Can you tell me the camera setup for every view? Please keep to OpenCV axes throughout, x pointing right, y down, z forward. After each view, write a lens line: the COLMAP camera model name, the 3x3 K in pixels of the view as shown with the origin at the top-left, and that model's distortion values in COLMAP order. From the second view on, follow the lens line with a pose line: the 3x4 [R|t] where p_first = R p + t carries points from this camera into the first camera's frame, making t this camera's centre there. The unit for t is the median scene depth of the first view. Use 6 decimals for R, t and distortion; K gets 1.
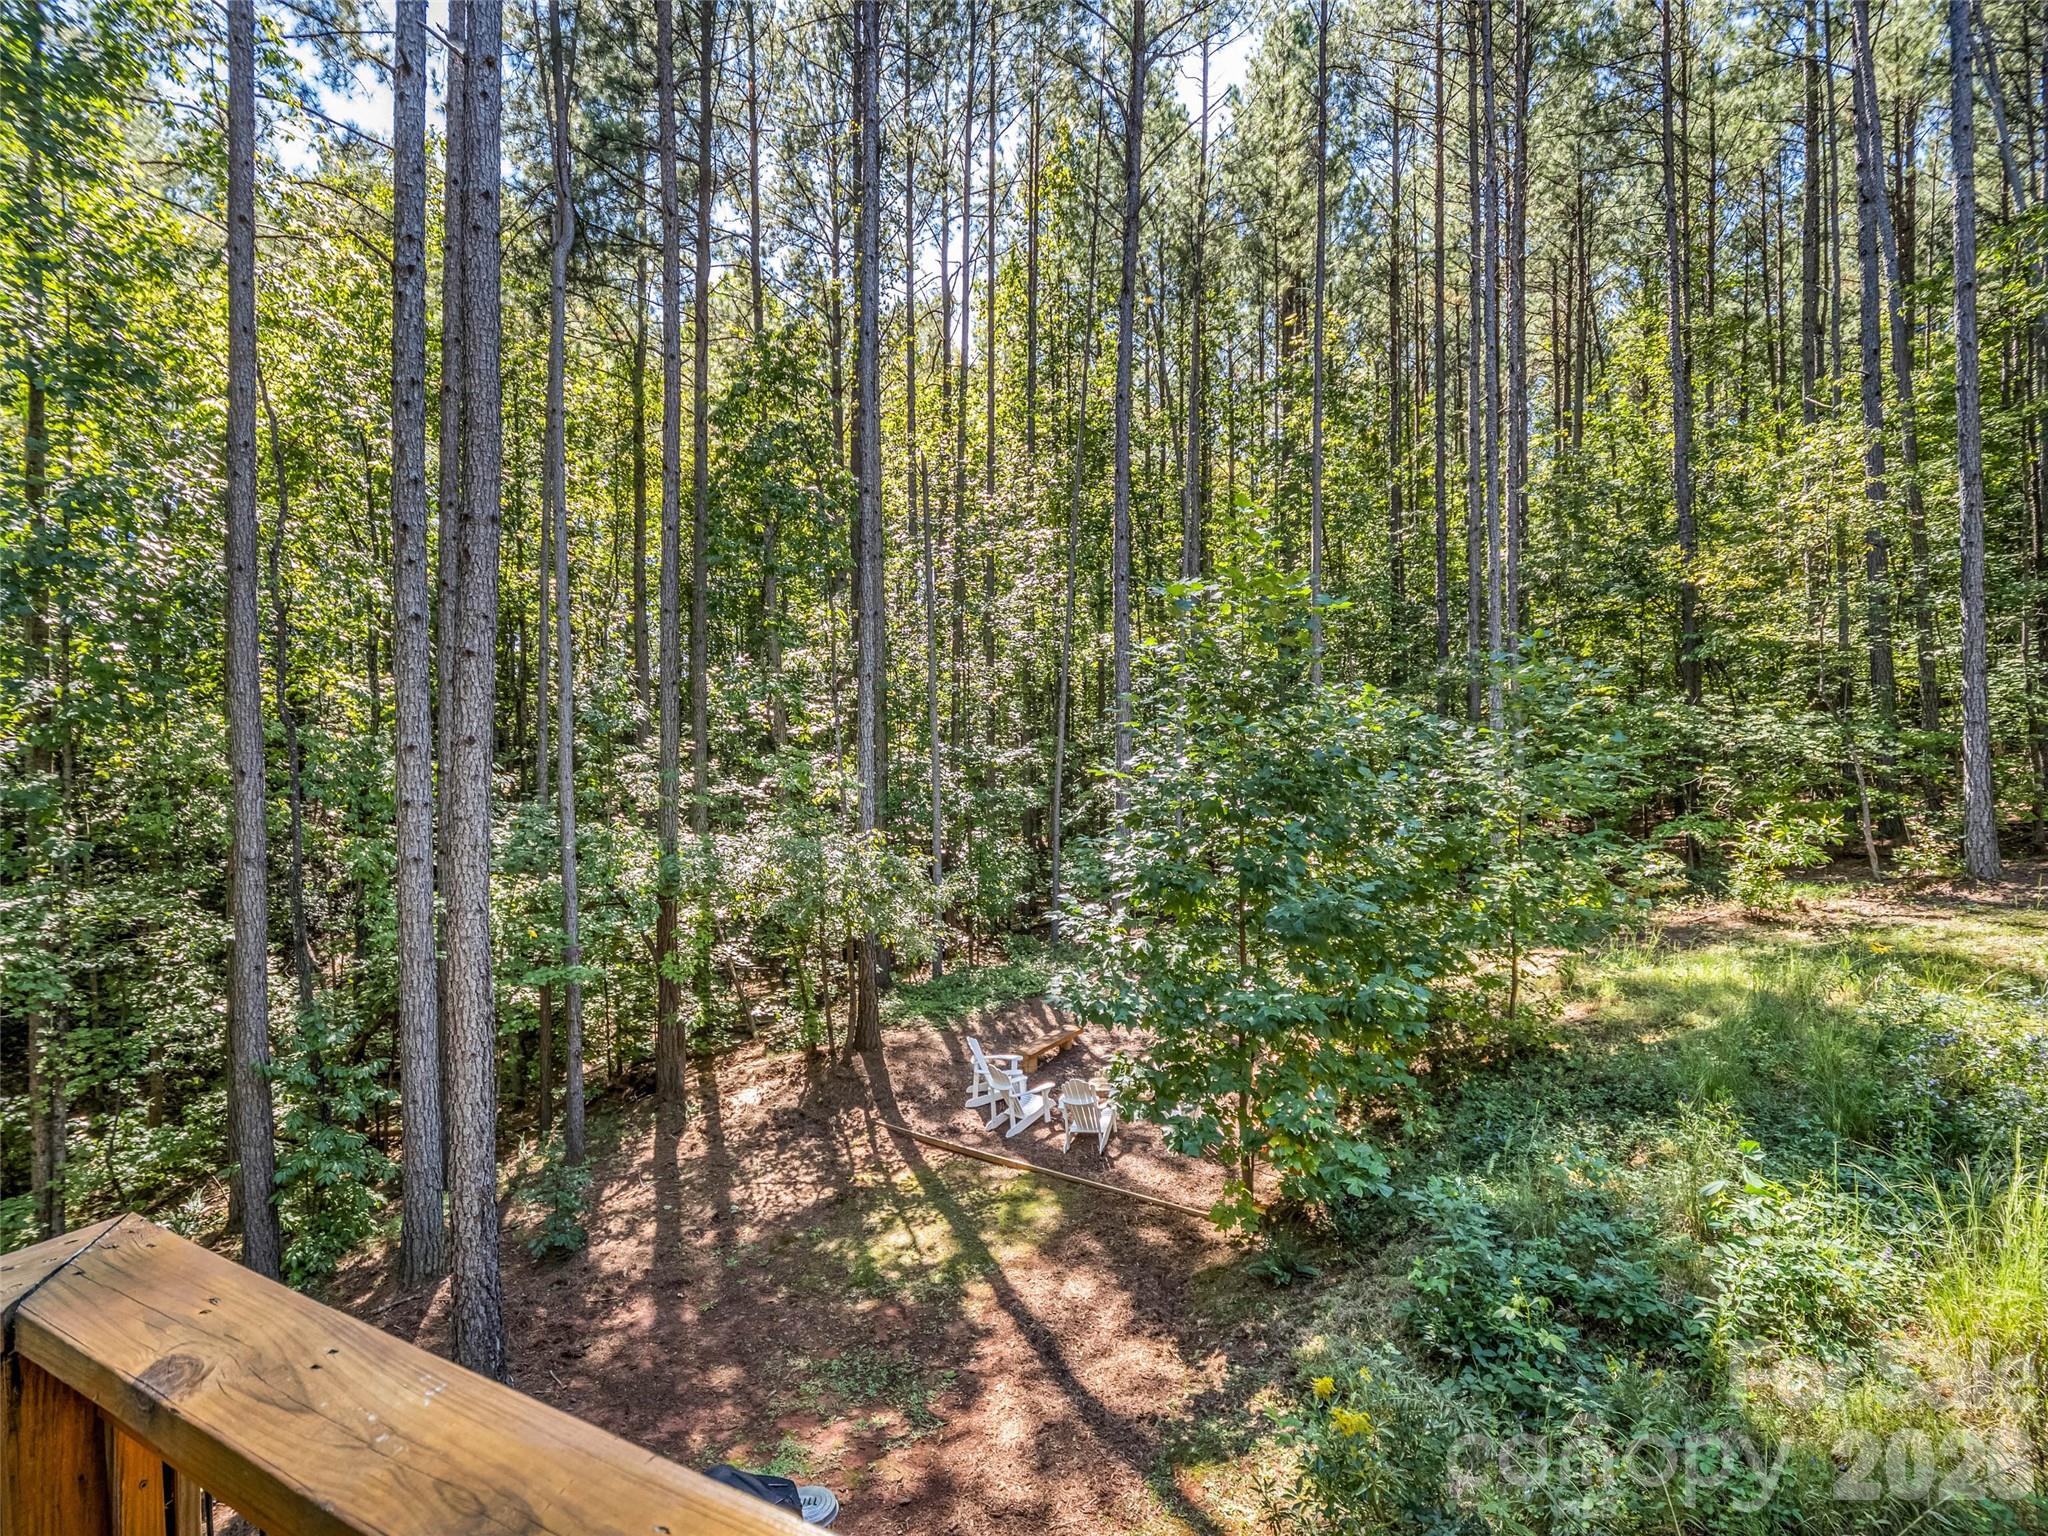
lens RADIAL K [[990.8, 0, 1017.9], [0, 990.8, 766.6], [0, 0, 1]] dist [-0.008108, -0.006601]
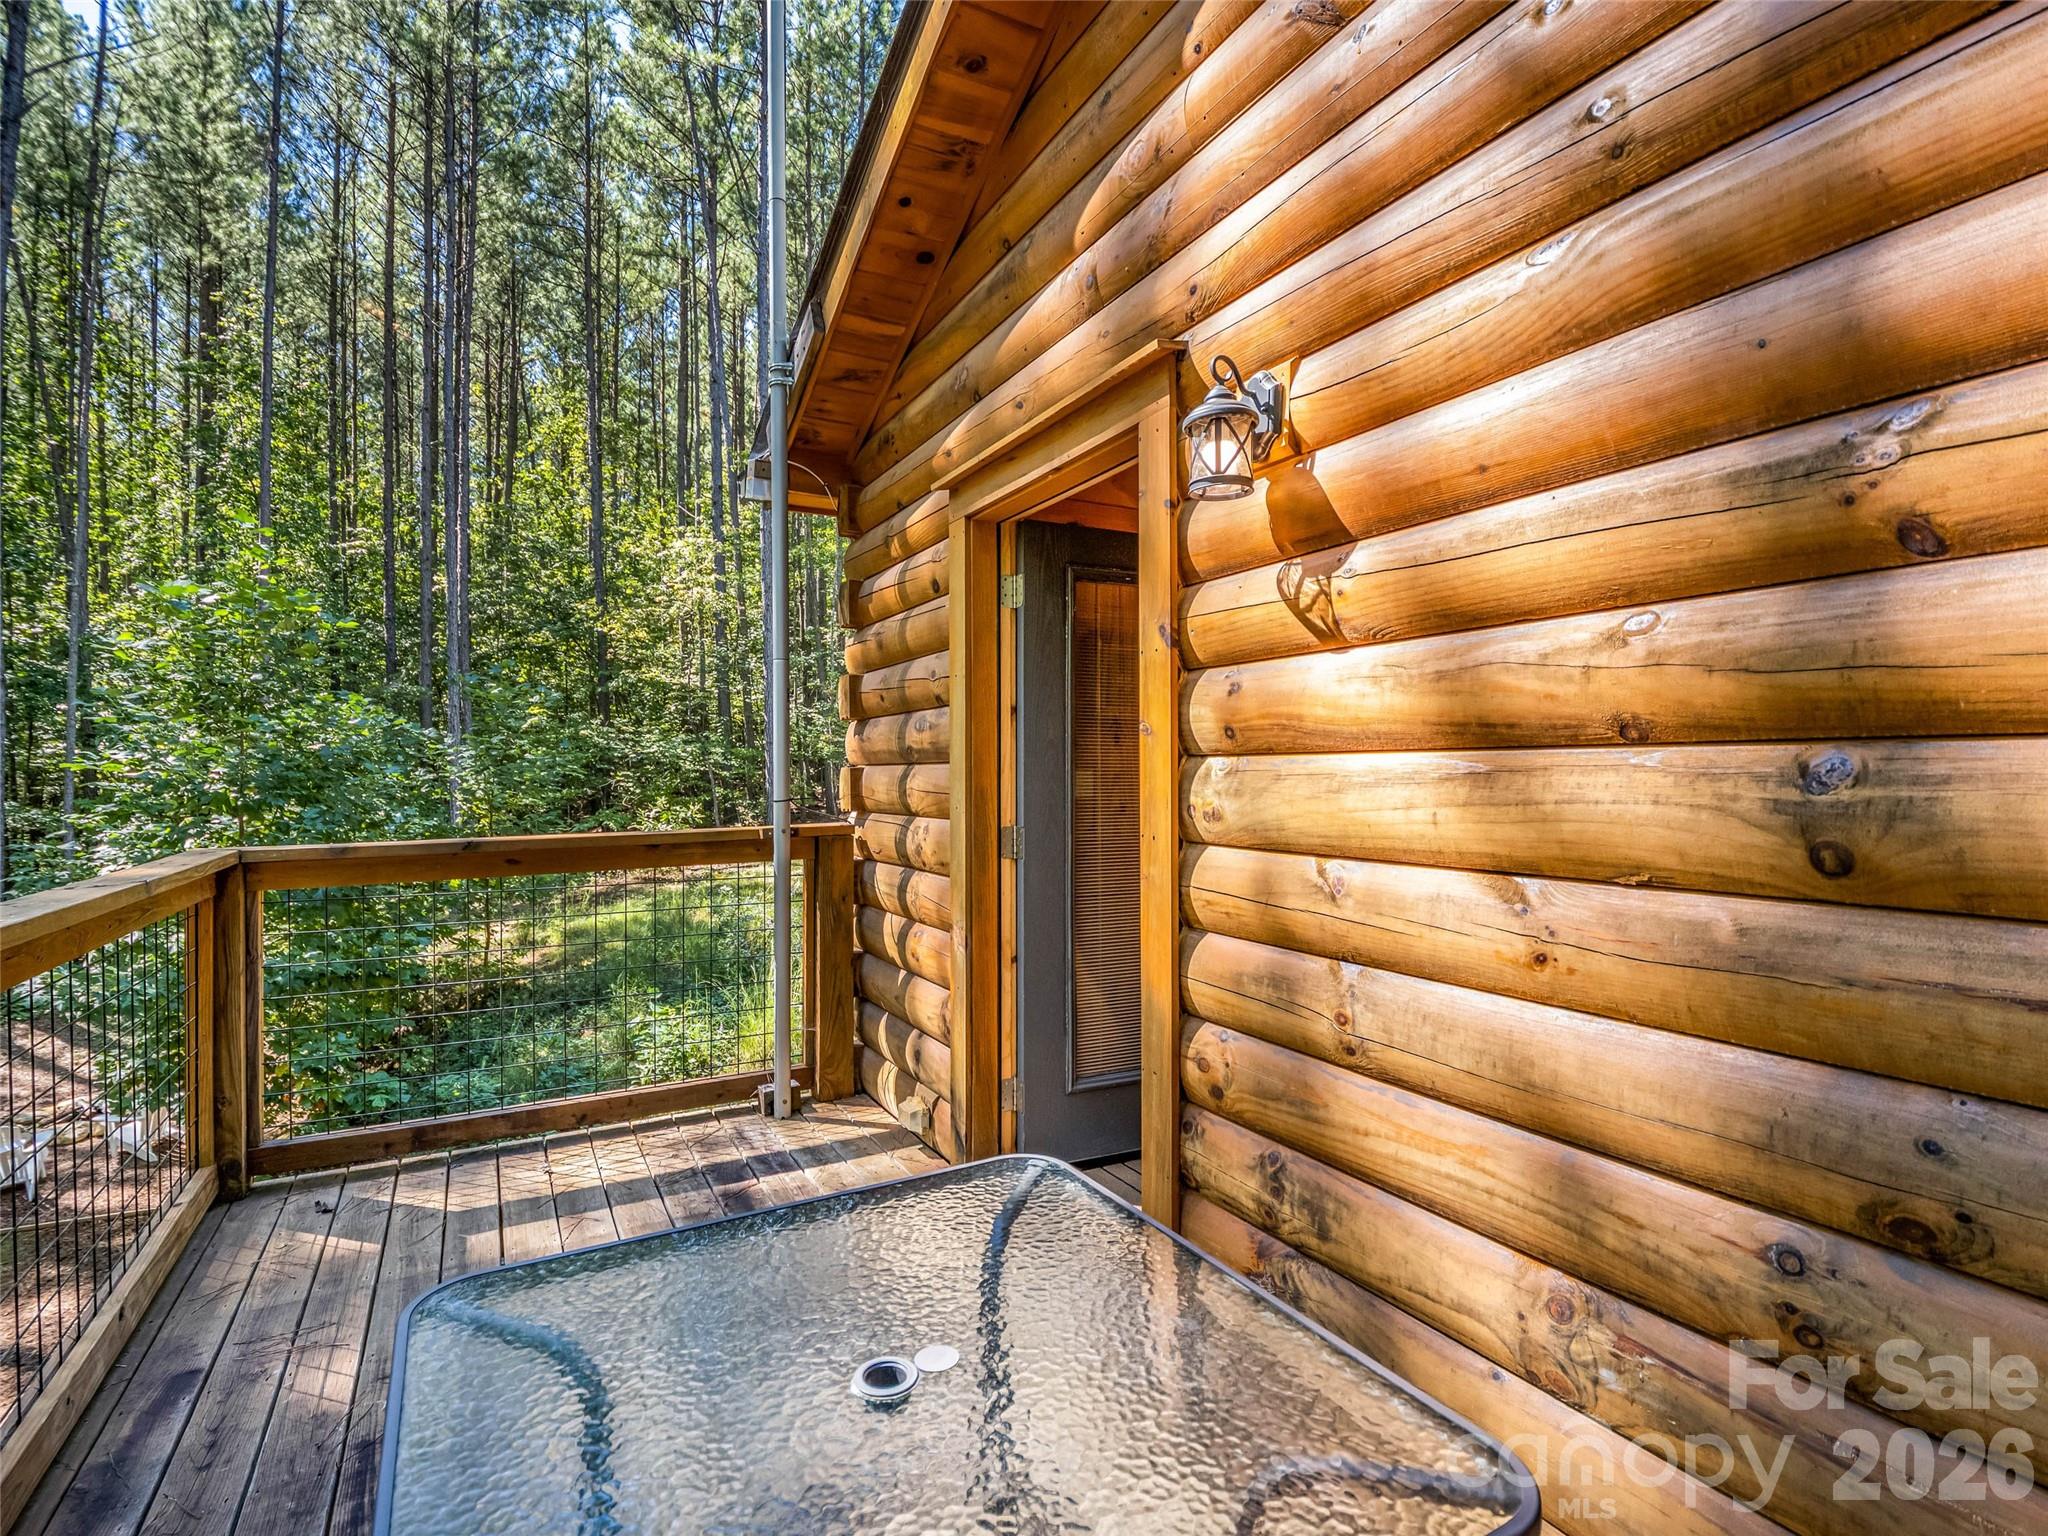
lens RADIAL K [[990.8, 0, 1017.9], [0, 990.8, 766.6], [0, 0, 1]] dist [-0.008108, -0.006601]
pose [[0.537882, 0.003366, 0.843013, -0.108824], [0.015880, 0.999774, -0.014124, 0.016010], [-0.842870, 0.020984, 0.537707, -0.138971]]
